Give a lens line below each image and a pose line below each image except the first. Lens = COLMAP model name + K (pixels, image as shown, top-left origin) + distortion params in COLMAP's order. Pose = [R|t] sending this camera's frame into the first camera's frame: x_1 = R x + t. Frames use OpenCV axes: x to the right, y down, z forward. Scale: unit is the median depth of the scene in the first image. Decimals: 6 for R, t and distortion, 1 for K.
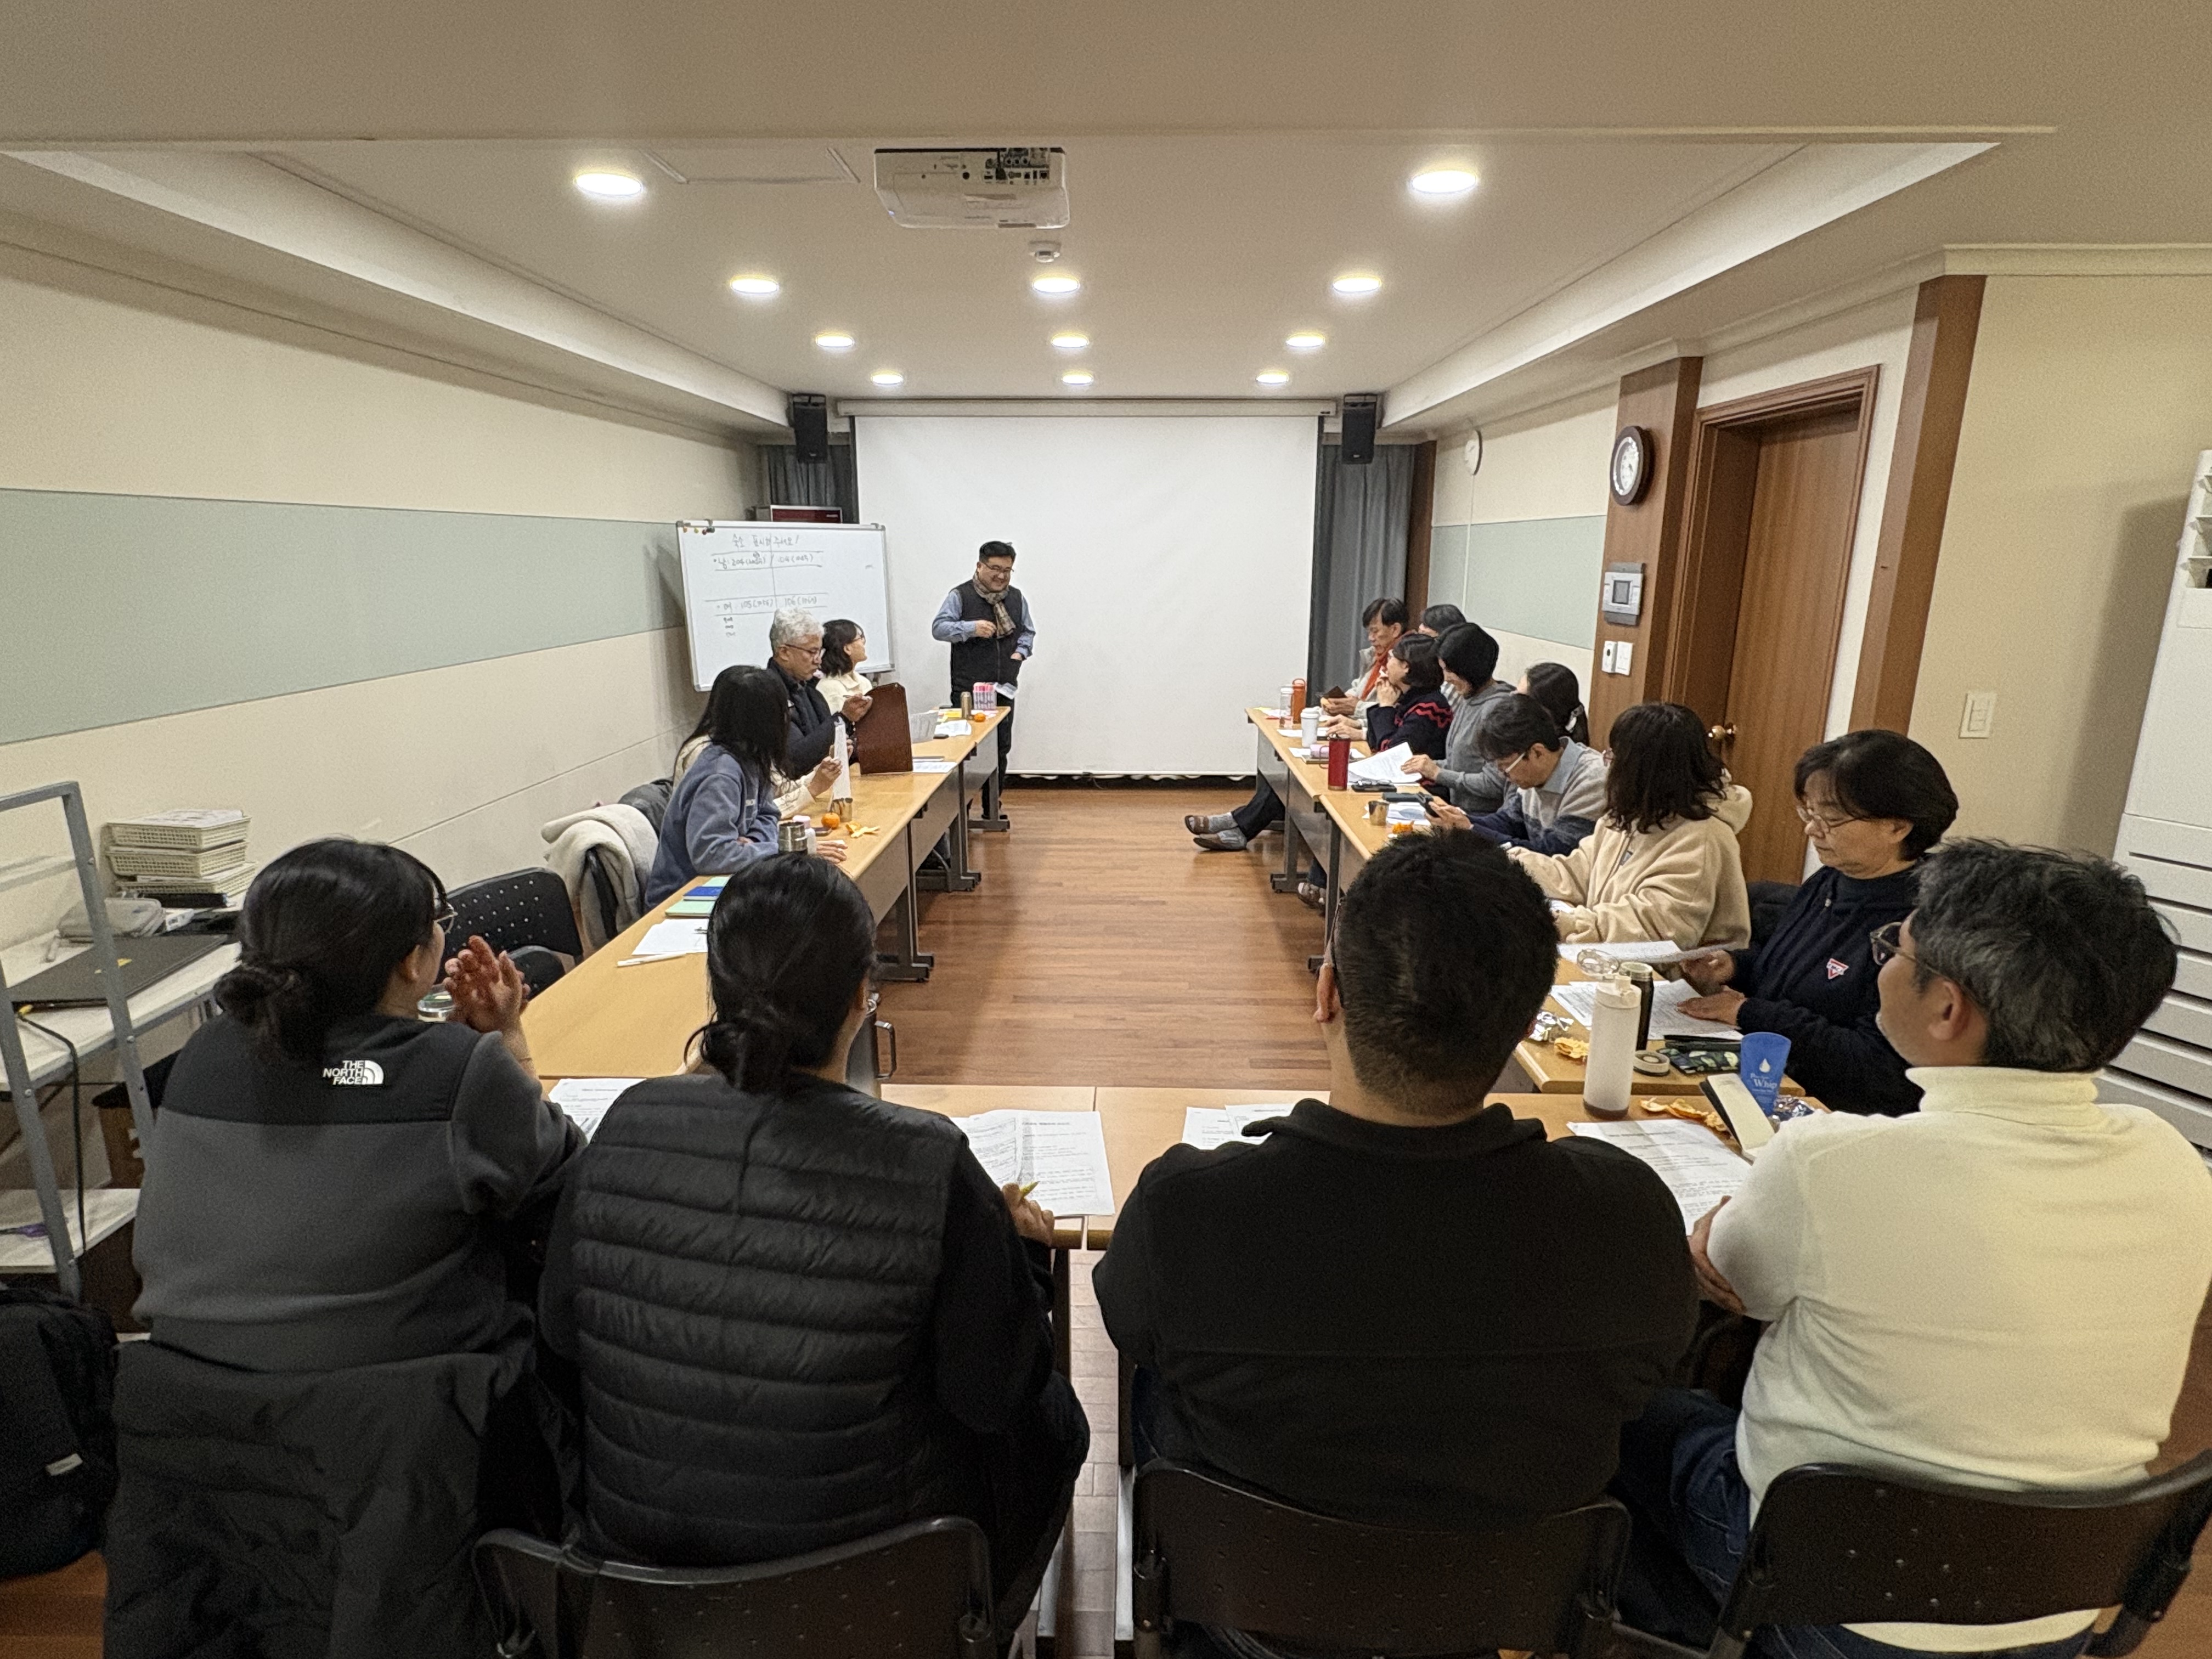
lens RADIAL K [[1162.7, 0, 1106.2], [0, 1162.7, 836.7], [0, 0, 1]] dist [-0.011858, -0.000128]
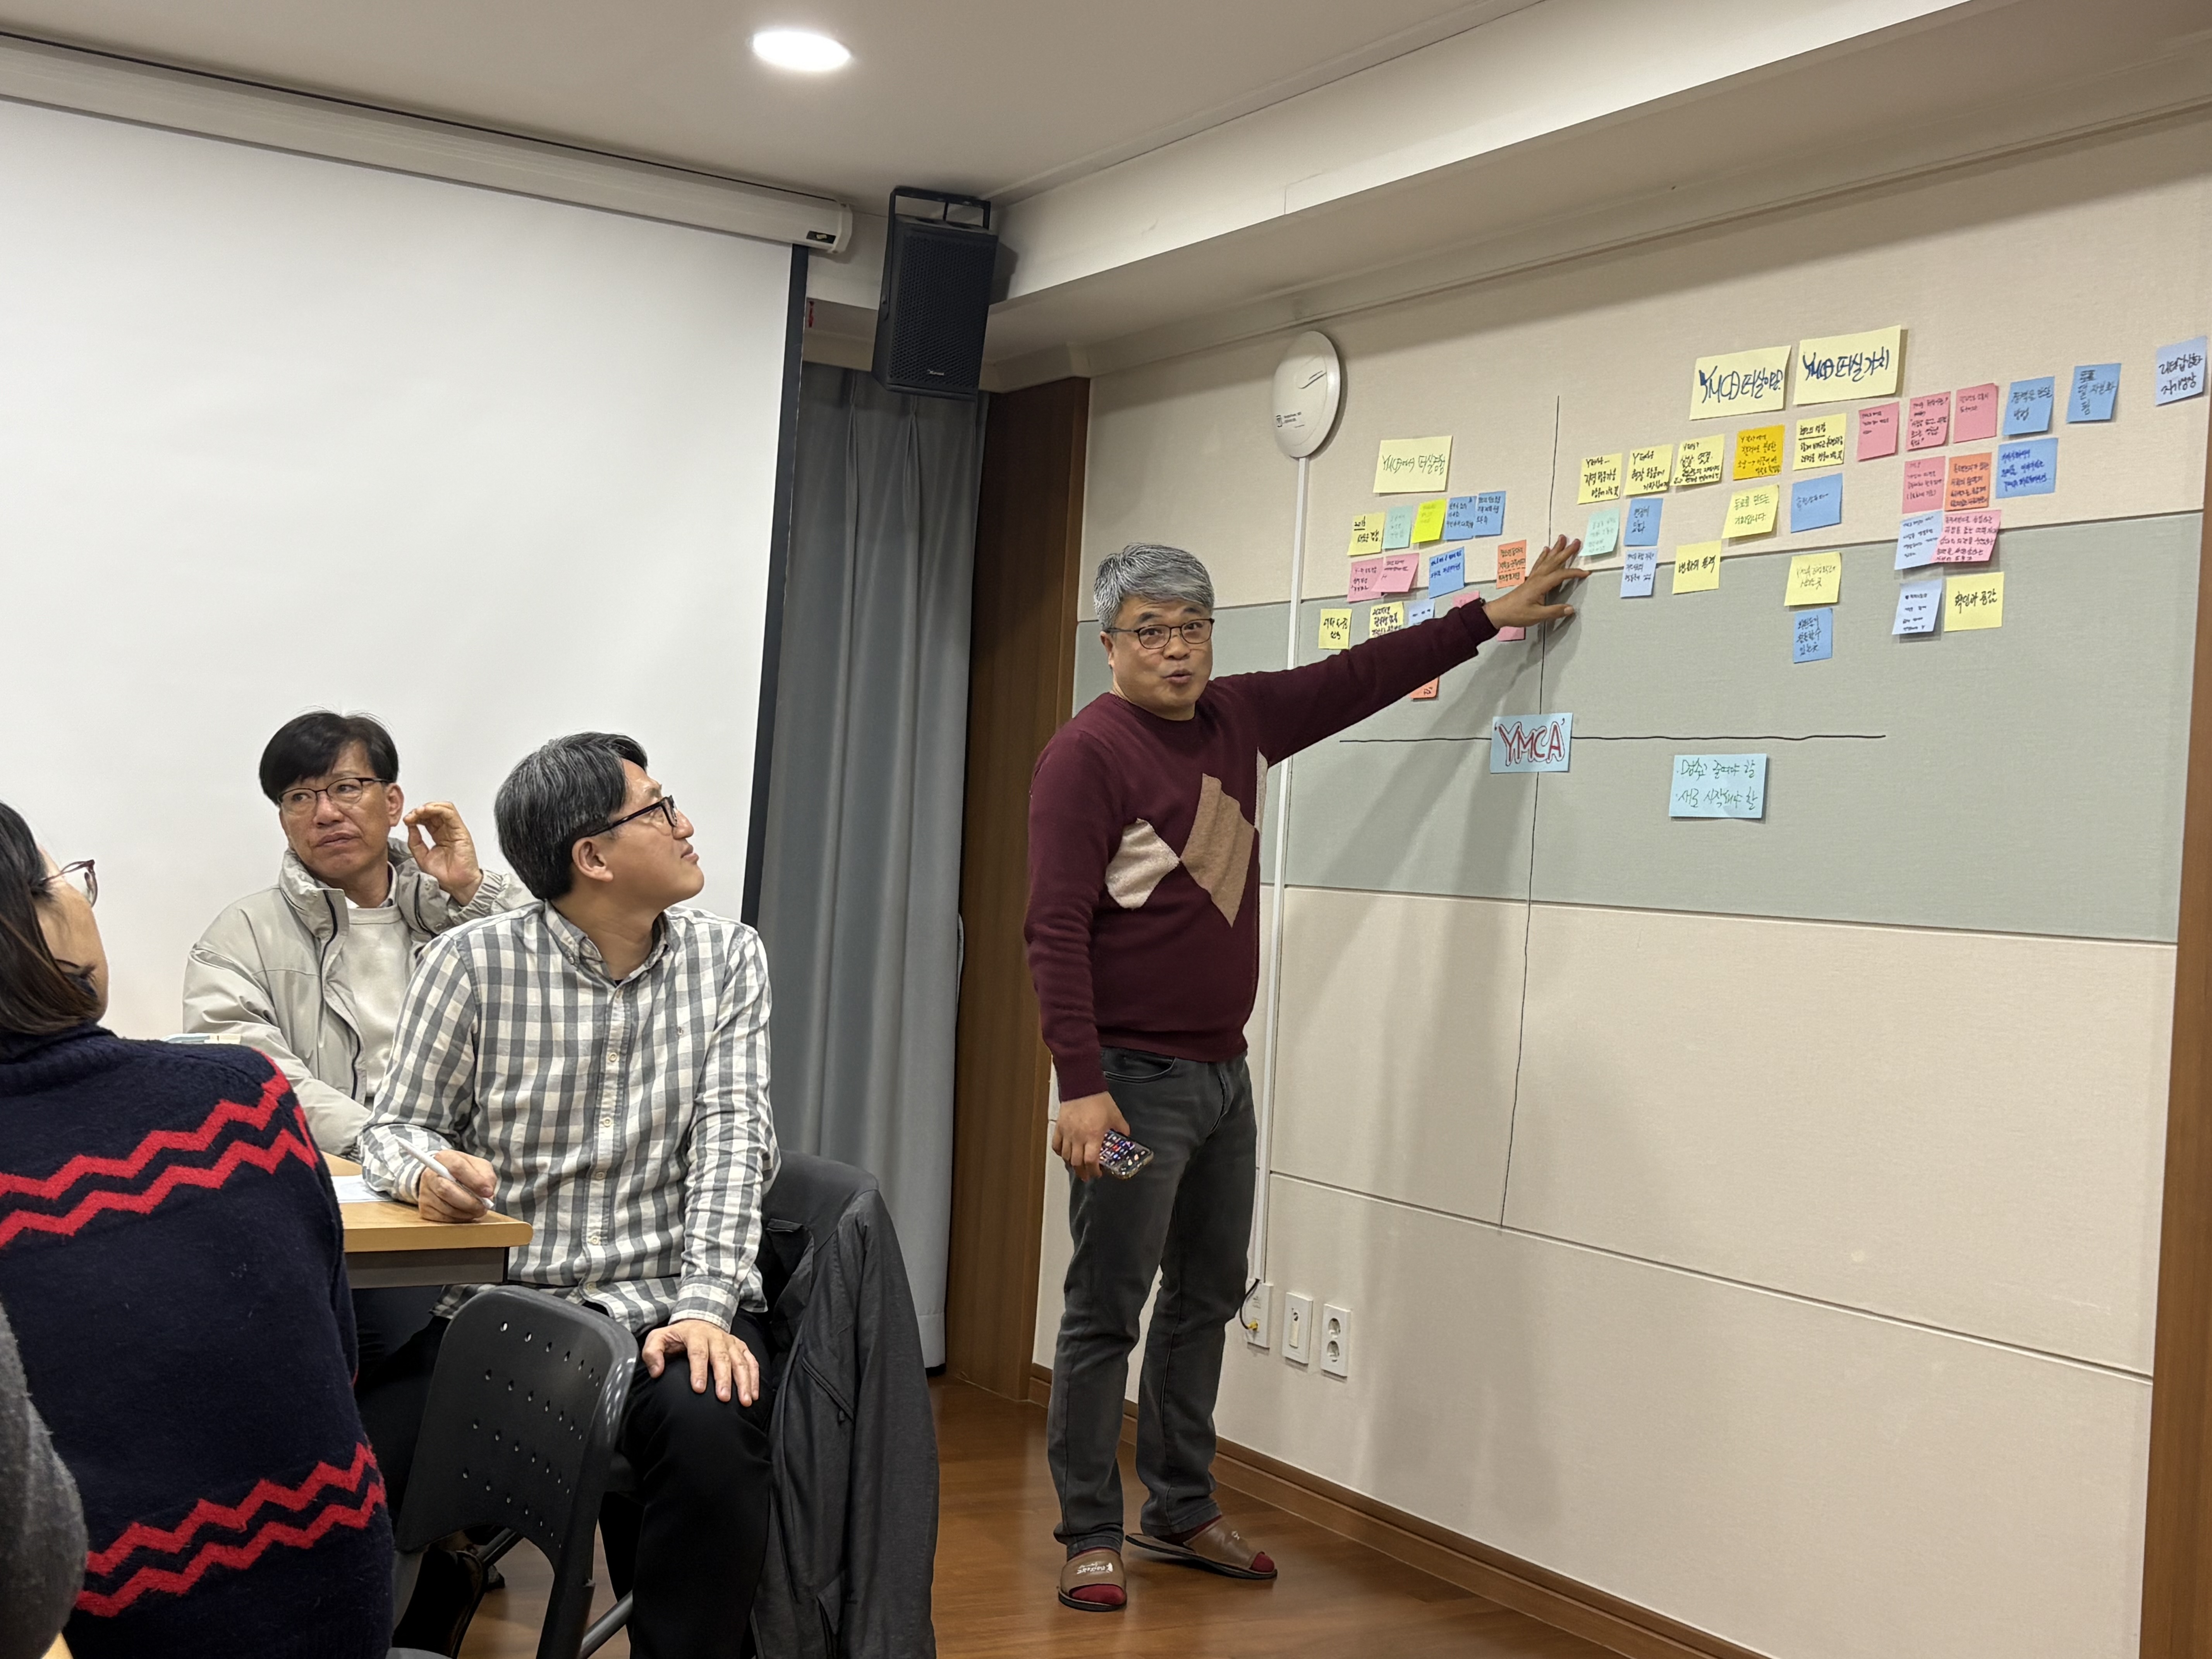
lens RADIAL K [[2681.4, 0, 1104.8], [0, 2681.4, 827.2], [0, 0, 1]] dist [0.009063, 0.000000]
pose [[0.842002, 0.070232, 0.534884, -0.199276], [0.062951, 0.971925, -0.226713, -0.046468], [-0.535790, 0.224564, 0.813941, 0.579377]]
